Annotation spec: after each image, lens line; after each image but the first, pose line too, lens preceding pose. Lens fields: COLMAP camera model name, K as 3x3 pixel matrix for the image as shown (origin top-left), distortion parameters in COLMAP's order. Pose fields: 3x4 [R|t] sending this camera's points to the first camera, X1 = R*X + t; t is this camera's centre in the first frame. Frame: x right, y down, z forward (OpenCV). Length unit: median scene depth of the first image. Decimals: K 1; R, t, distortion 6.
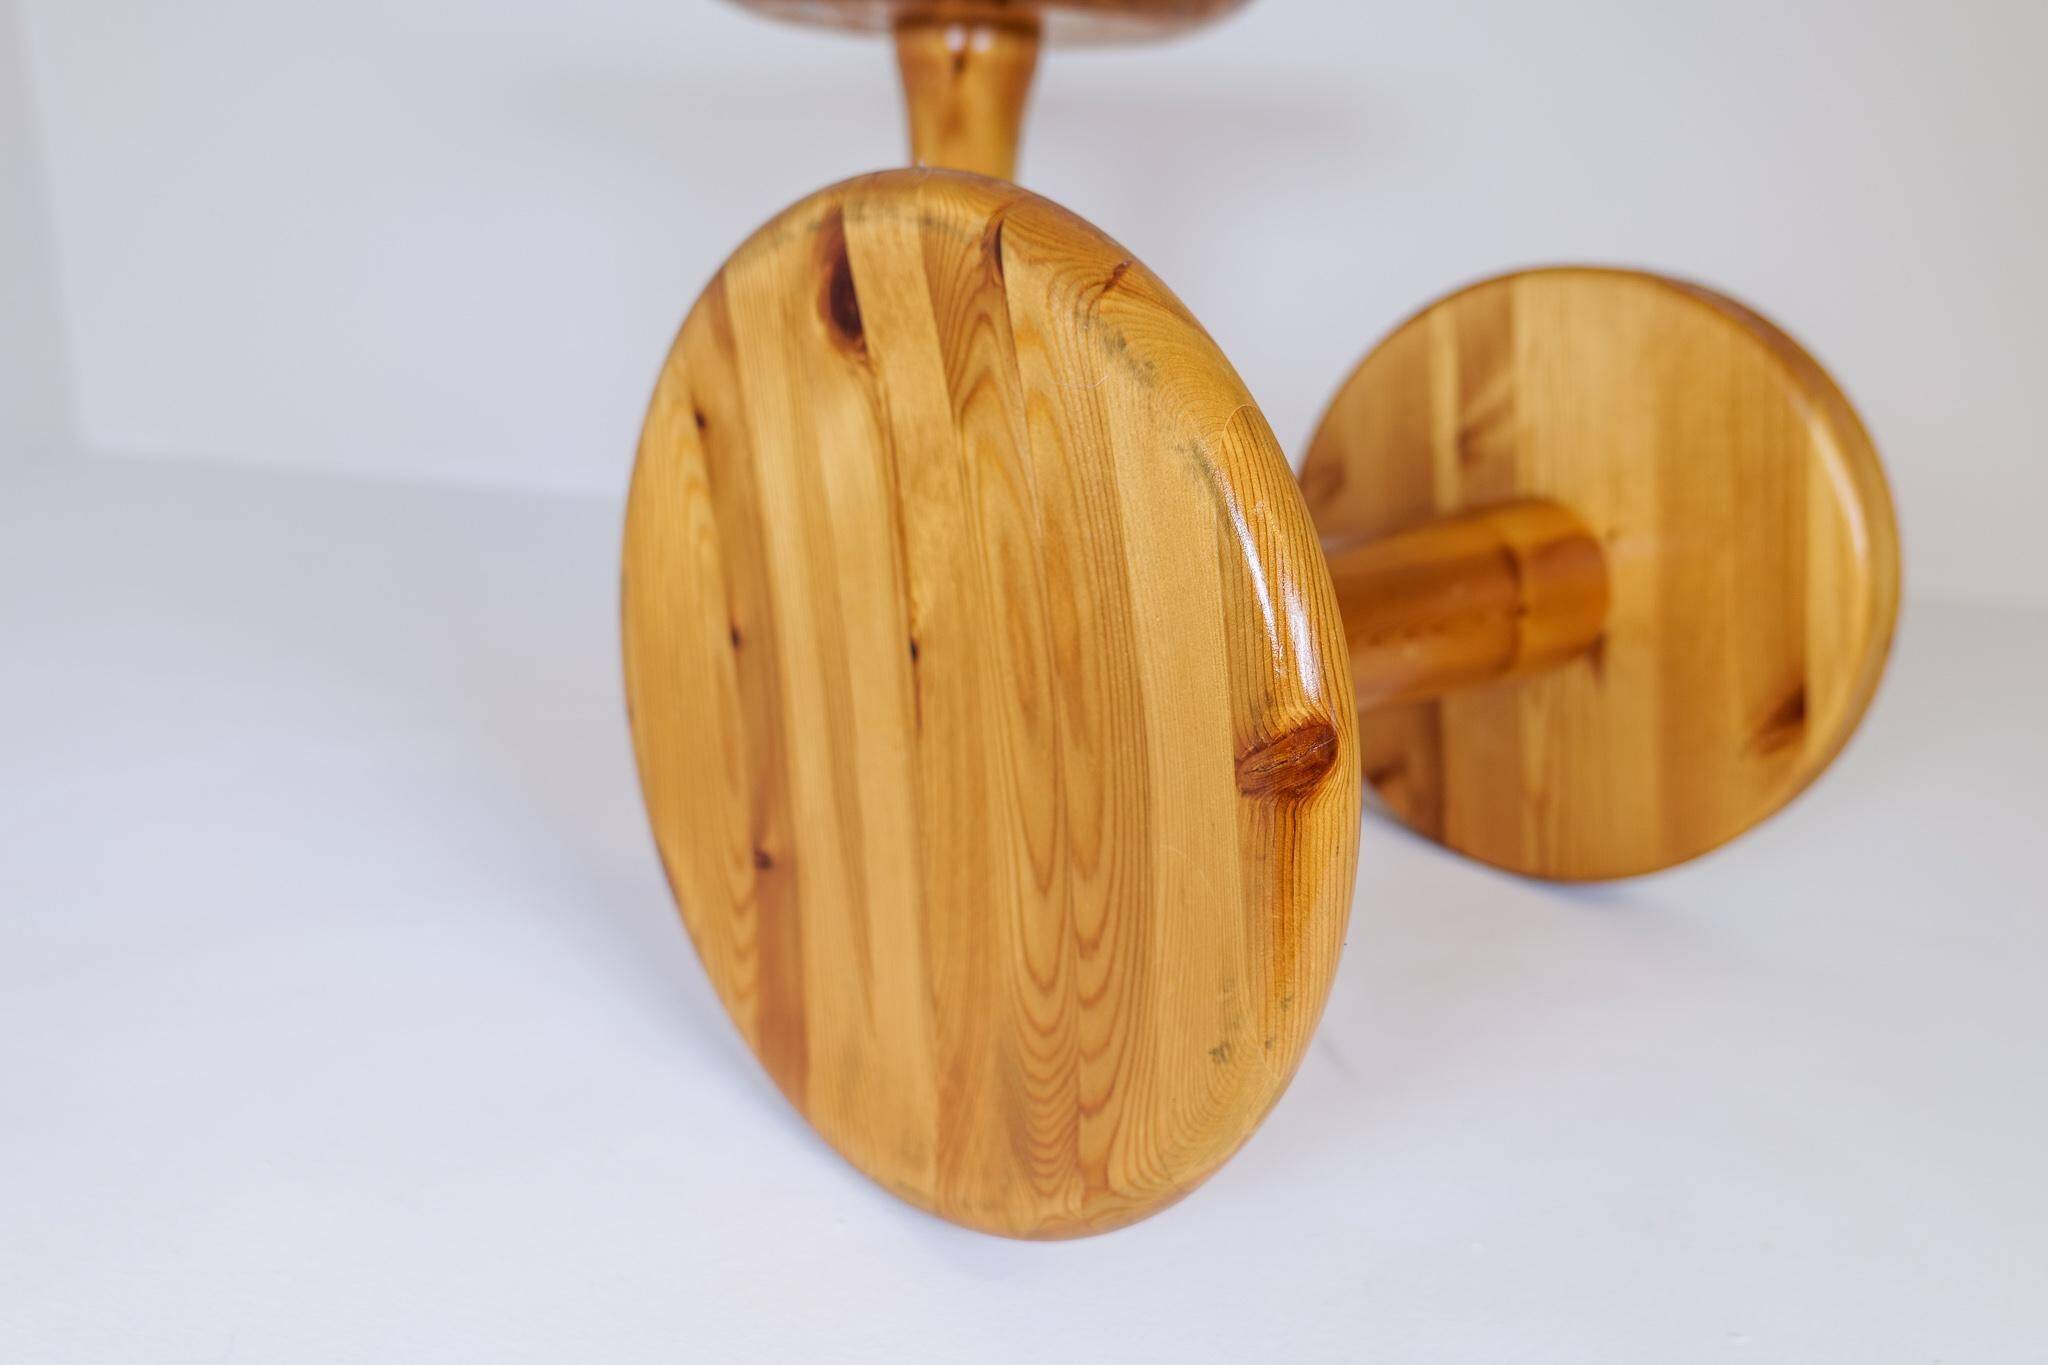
lens RADIAL K [[1513.0, 0, 1023.9], [0, 1513.0, 682.1], [0, 0, 1]] dist [0.021250, -0.018149]
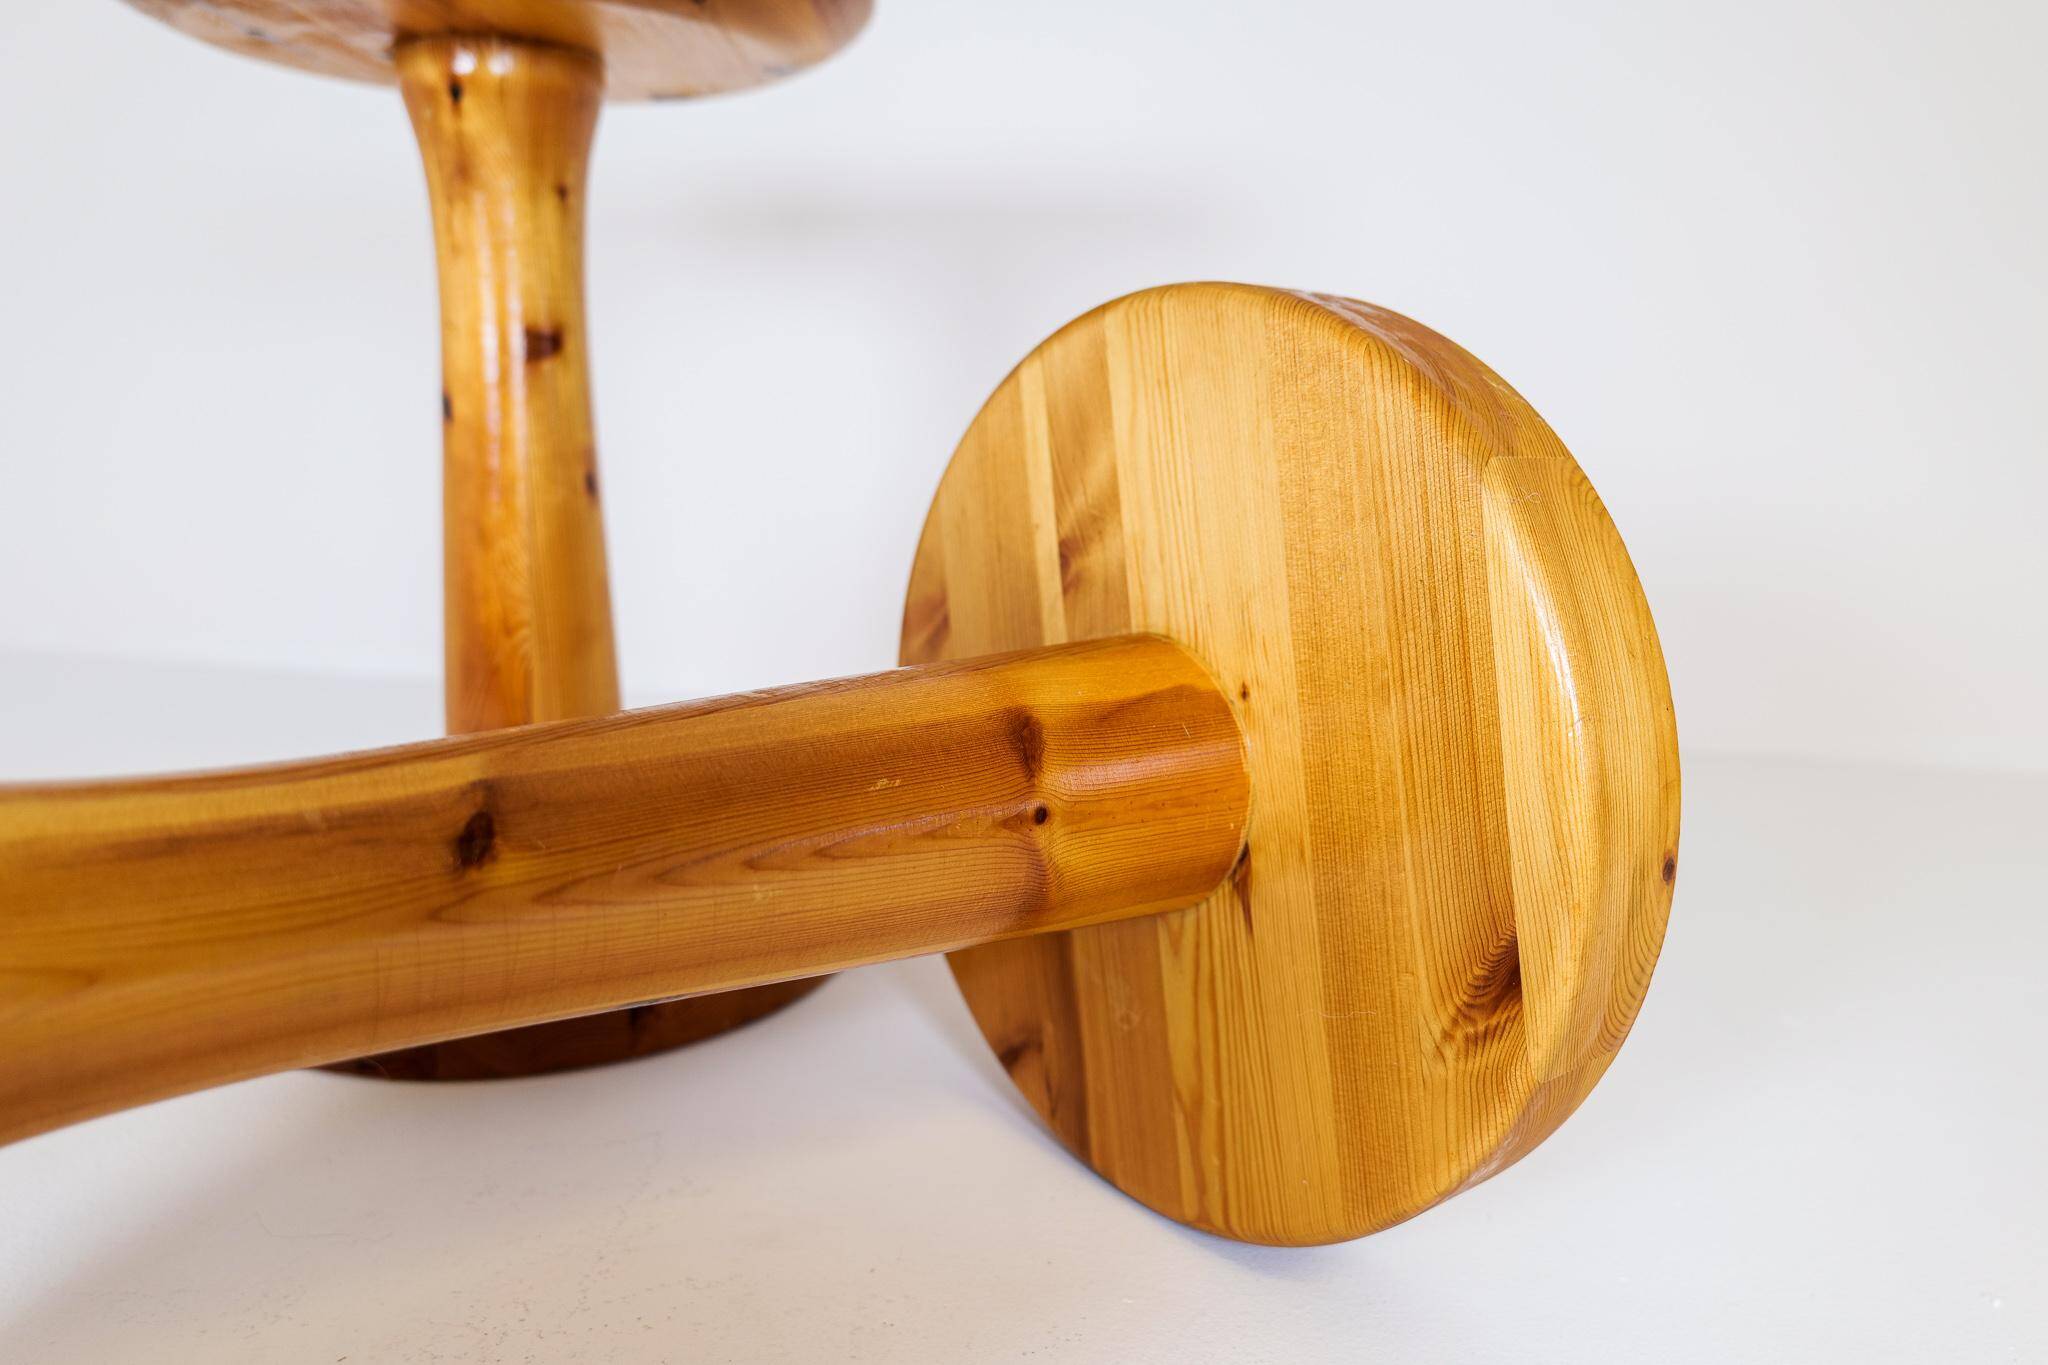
lens RADIAL K [[1513.0, 0, 1029.3], [0, 1513.0, 700.1], [0, 0, 1]] dist [0.021250, -0.018149]
pose [[0.995947, -0.017800, -0.088158, 0.470428], [0.008297, 0.994224, -0.107004, -0.034991], [0.089554, 0.105839, 0.990342, 0.484365]]
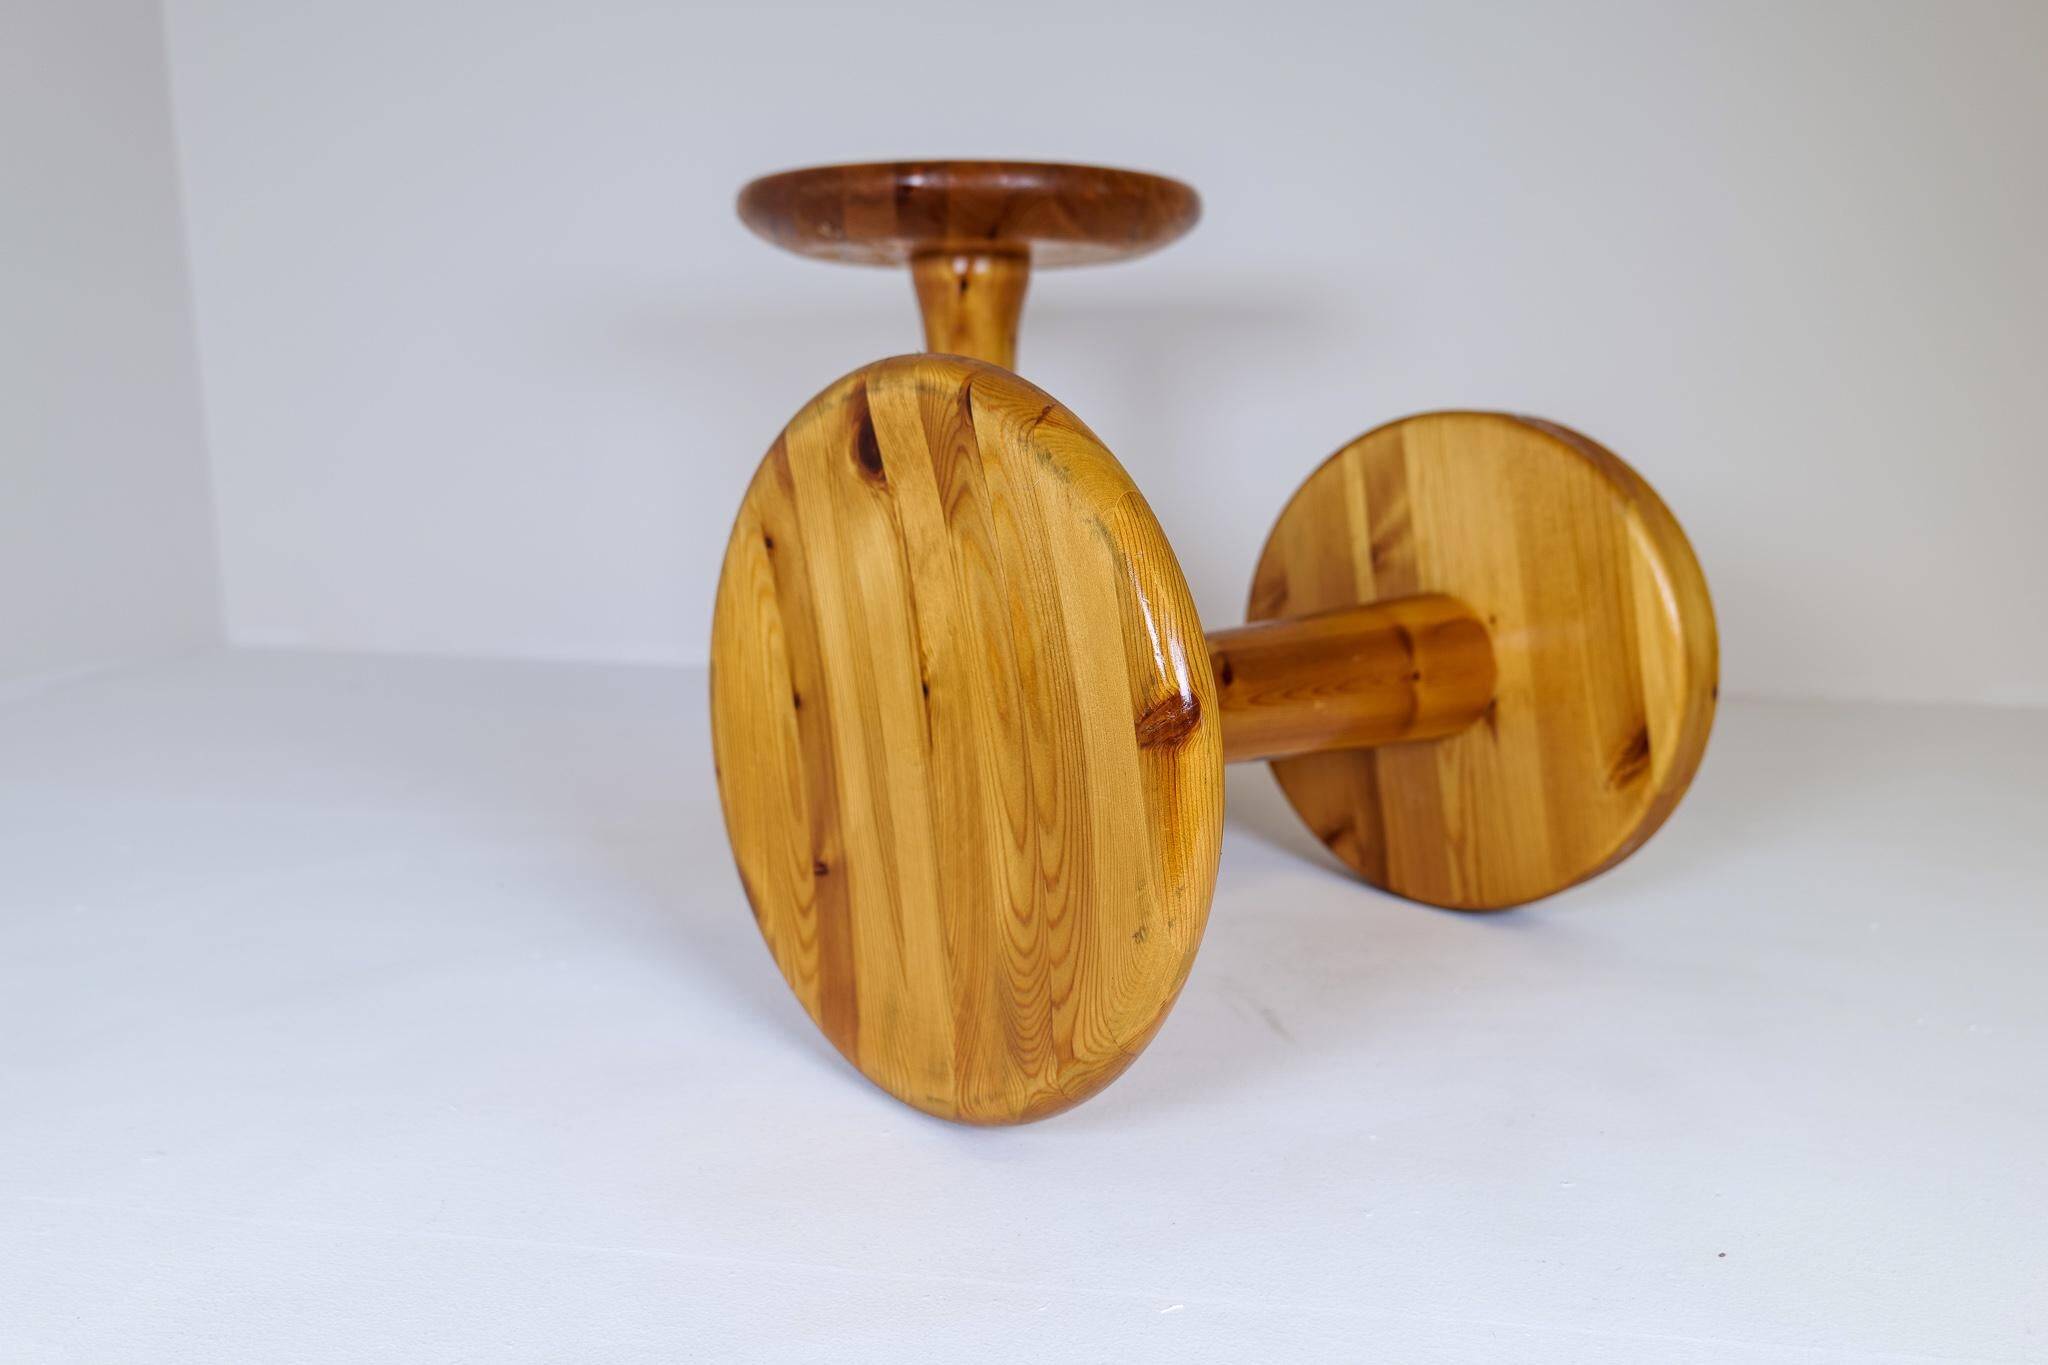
lens RADIAL K [[1513.0, 0, 1026.7], [0, 1513.0, 693.7], [0, 0, 1]] dist [0.021250, -0.018149]
pose [[0.998596, -0.042110, -0.032148, 0.056150], [0.037930, 0.991916, -0.121098, 0.133794], [0.036987, 0.119709, 0.992120, -0.325376]]
